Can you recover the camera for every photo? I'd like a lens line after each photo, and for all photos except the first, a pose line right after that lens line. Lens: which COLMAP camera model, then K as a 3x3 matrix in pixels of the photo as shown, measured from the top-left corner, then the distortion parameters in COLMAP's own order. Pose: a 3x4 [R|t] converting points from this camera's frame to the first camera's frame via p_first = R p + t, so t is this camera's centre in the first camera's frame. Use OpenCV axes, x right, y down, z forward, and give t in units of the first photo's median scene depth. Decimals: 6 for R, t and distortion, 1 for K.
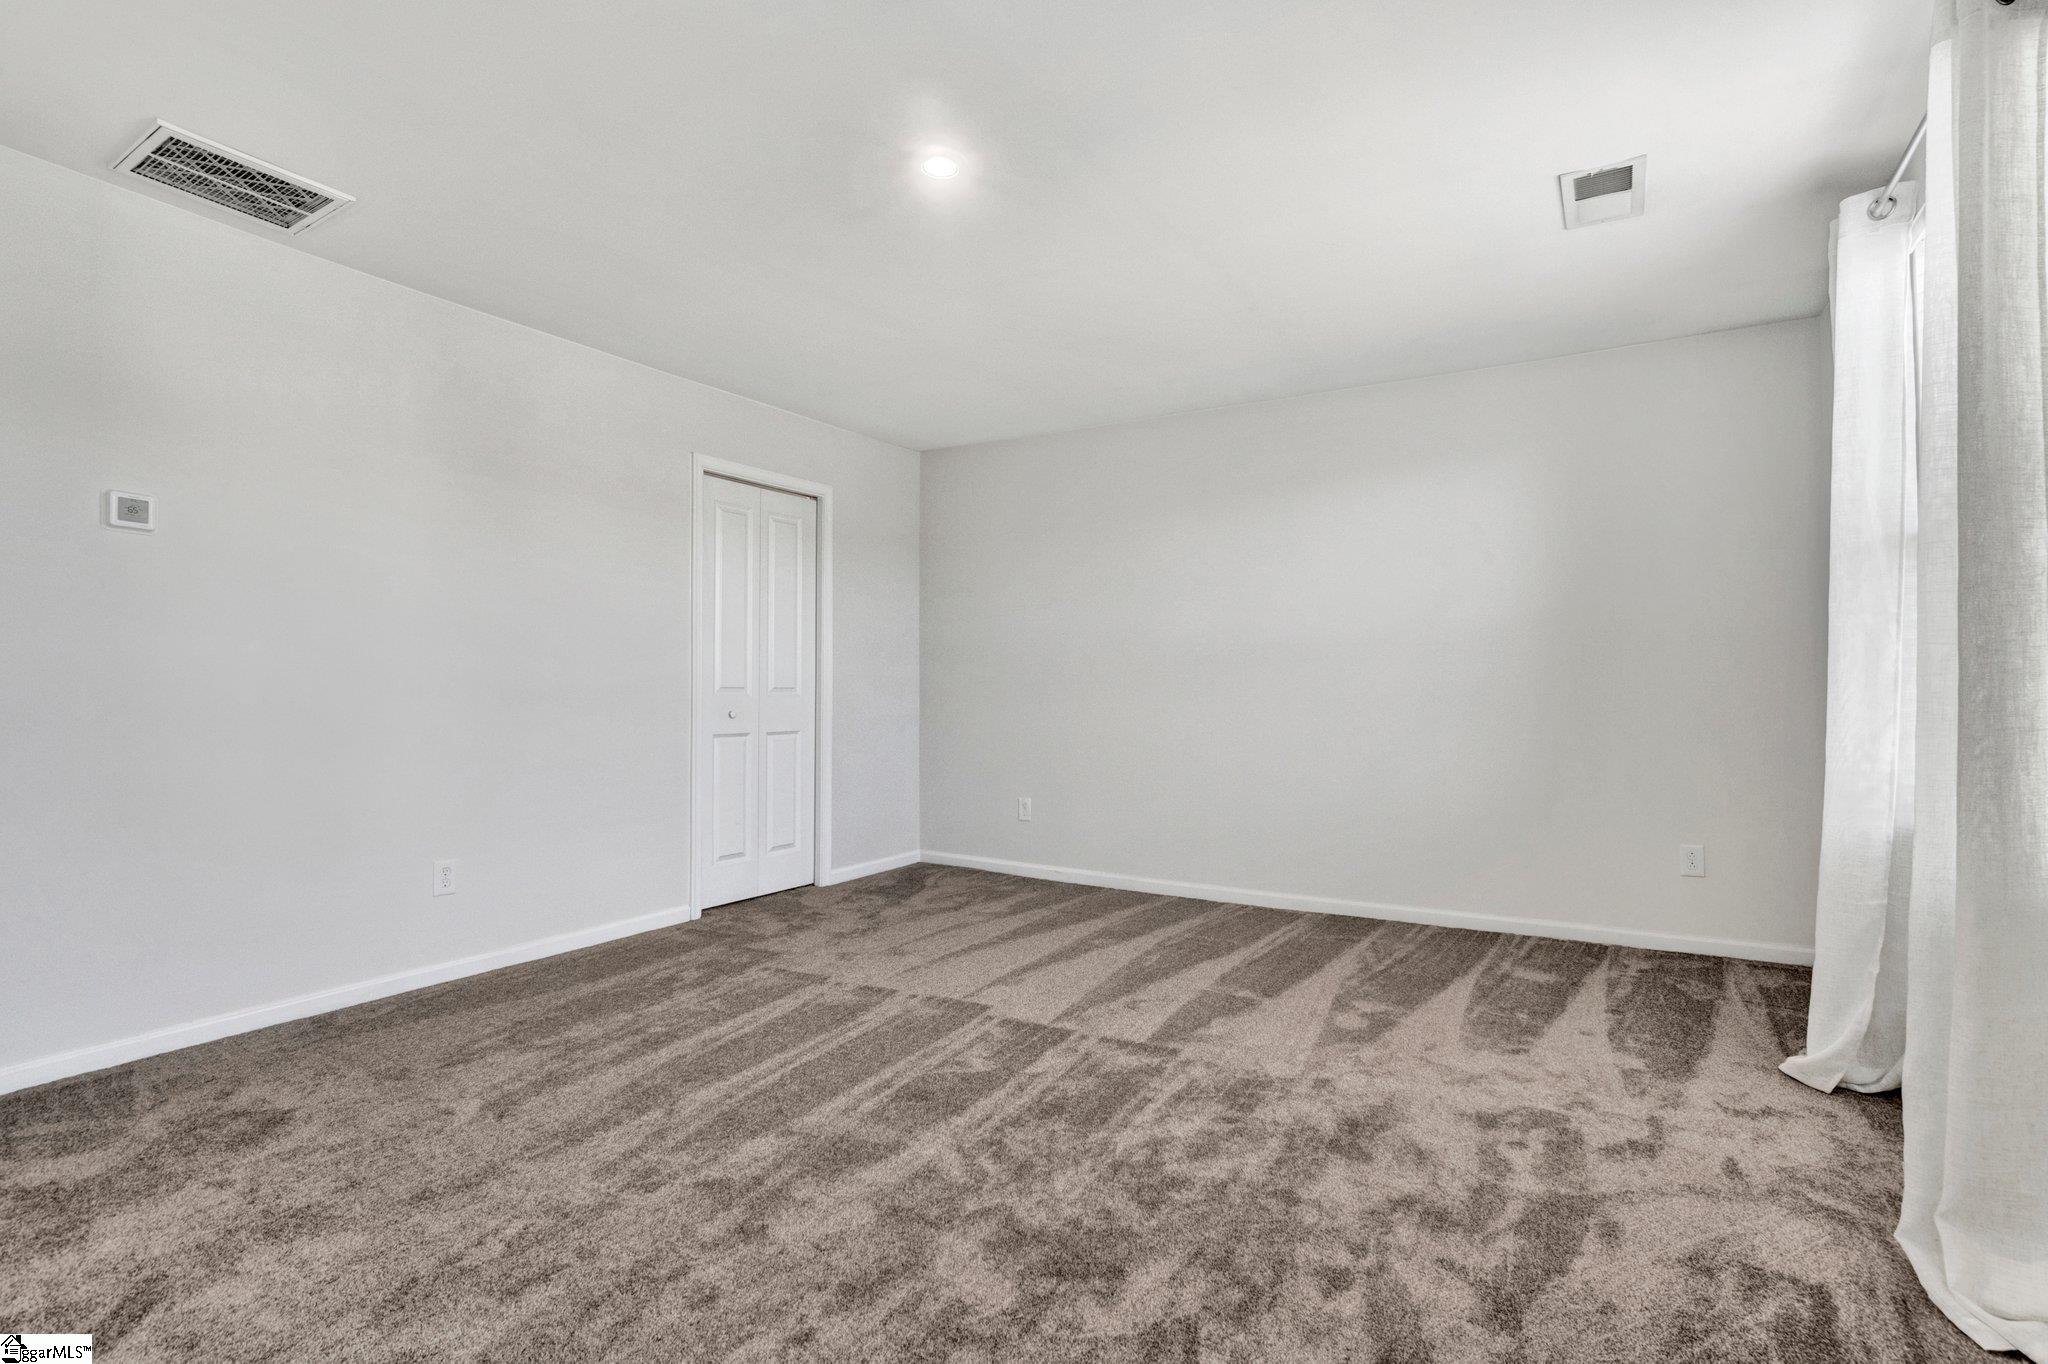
lens RADIAL K [[916.5, 0, 1024.0], [0, 916.5, 682.0], [0, 0, 1]] dist [-0.104478, 0.034759]
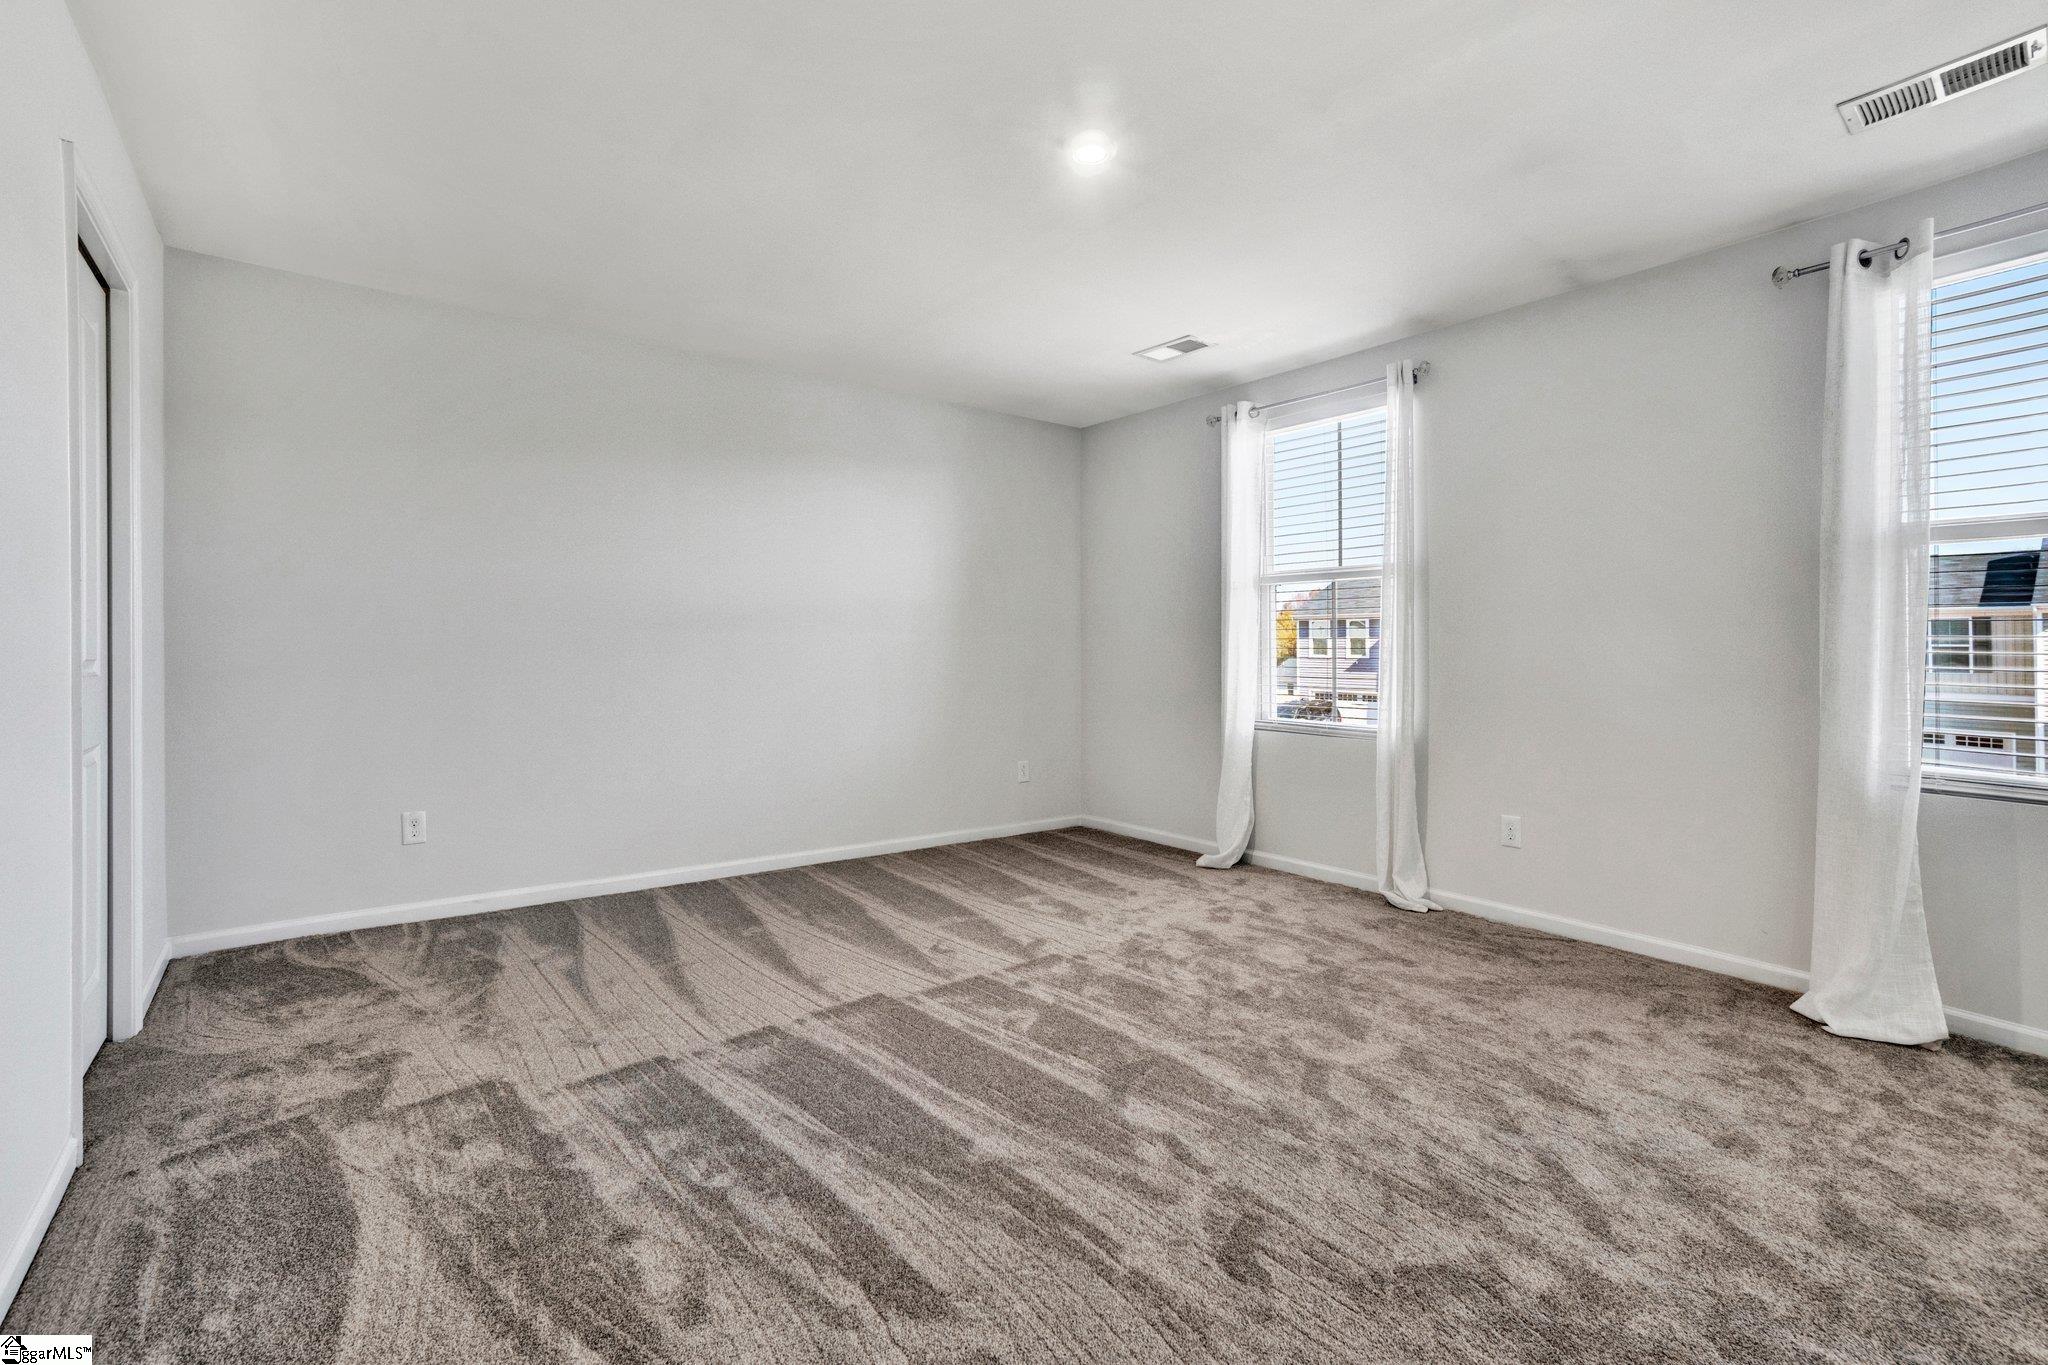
lens RADIAL K [[944.9, 0, 1025.7], [0, 944.9, 646.1], [0, 0, 1]] dist [-0.000058, 0.000227]
pose [[0.372814, -0.000432, 0.927906, -0.993250], [-0.004065, 0.999990, 0.002098, -0.017620], [-0.927897, -0.004554, 0.372808, 0.520075]]
